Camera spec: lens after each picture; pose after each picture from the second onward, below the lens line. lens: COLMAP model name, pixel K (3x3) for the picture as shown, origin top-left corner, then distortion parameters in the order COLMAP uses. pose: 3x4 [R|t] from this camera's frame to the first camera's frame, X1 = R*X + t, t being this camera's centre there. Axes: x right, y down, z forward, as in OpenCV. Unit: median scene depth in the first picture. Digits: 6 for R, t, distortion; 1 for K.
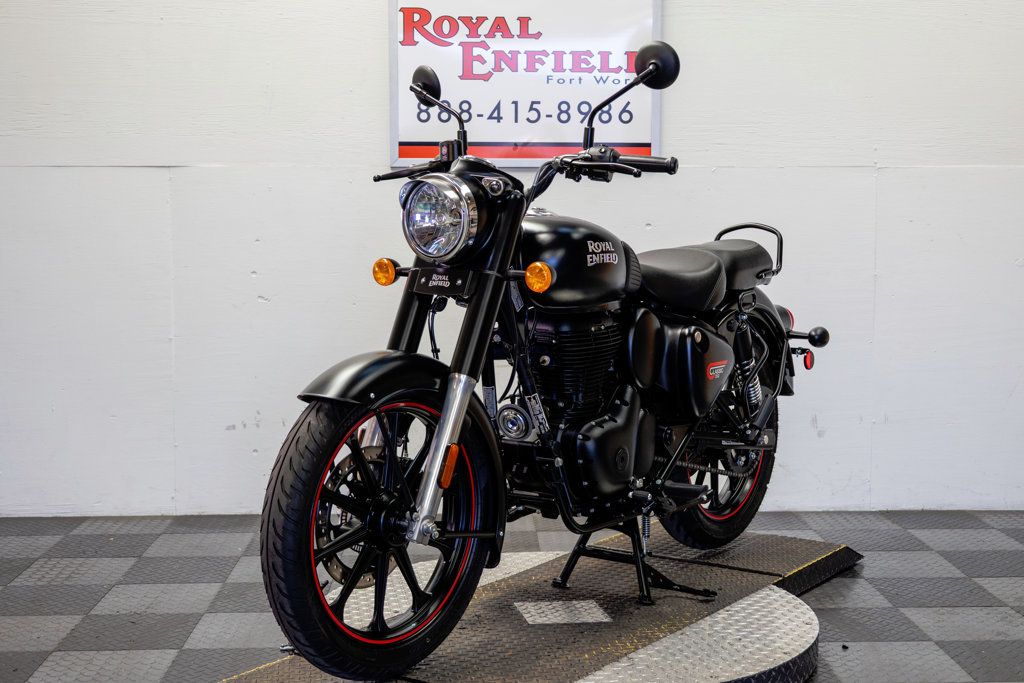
lens RADIAL K [[1487.1, 0, 530.1], [0, 1487.1, 337.3], [0, 0, 1]] dist [0.033185, 0.000000]
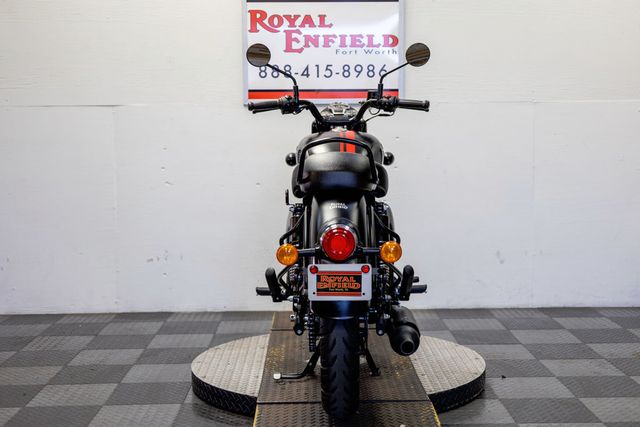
lens RADIAL K [[929.4, 0, 324.4], [0, 929.4, 208.8], [0, 0, 1]] dist [0.033185, 0.000000]
pose [[0.999798, -0.007853, -0.018521, 0.016263], [0.007791, 0.999964, -0.003404, 0.007640], [0.018547, 0.003259, 0.999823, -0.049925]]
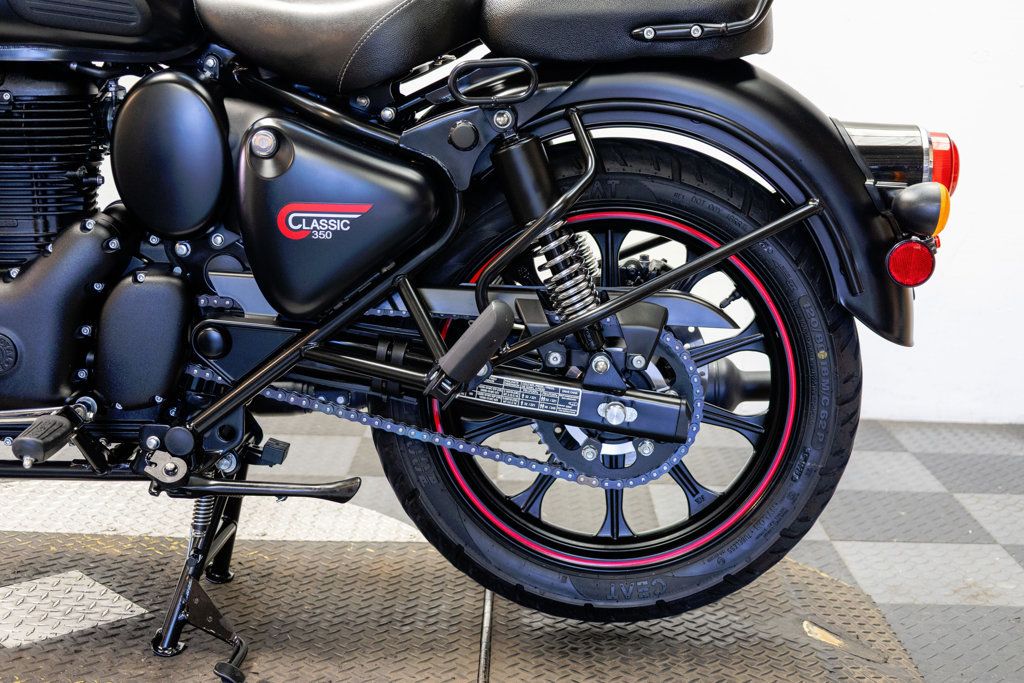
lens RADIAL K [[1487.1, 0, 495.8], [0, 1487.1, 328.2], [0, 0, 1]] dist [0.033185, 0.000000]
pose [[0.998543, 0.034635, -0.041385, 0.148200], [-0.030639, 0.995141, 0.093575, 0.014907], [0.044424, -0.092171, 0.994752, 0.322505]]
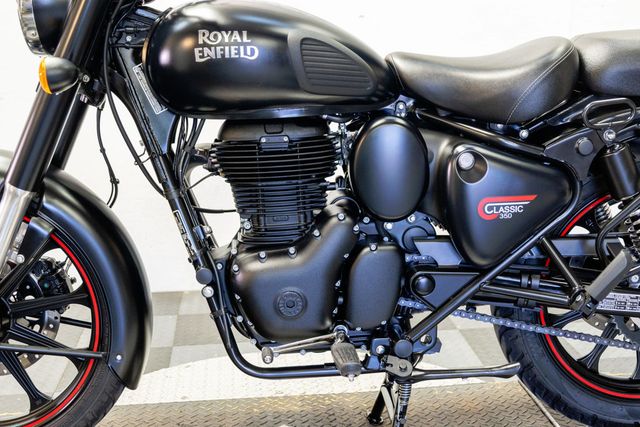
lens RADIAL K [[929.4, 0, 321.1], [0, 929.4, 210.8], [0, 0, 1]] dist [0.033185, 0.000000]
pose [[0.997466, -0.038635, 0.059733, 0.005806], [0.031360, 0.992486, 0.118270, -0.017401], [-0.063854, -0.116097, 0.991183, 0.331343]]
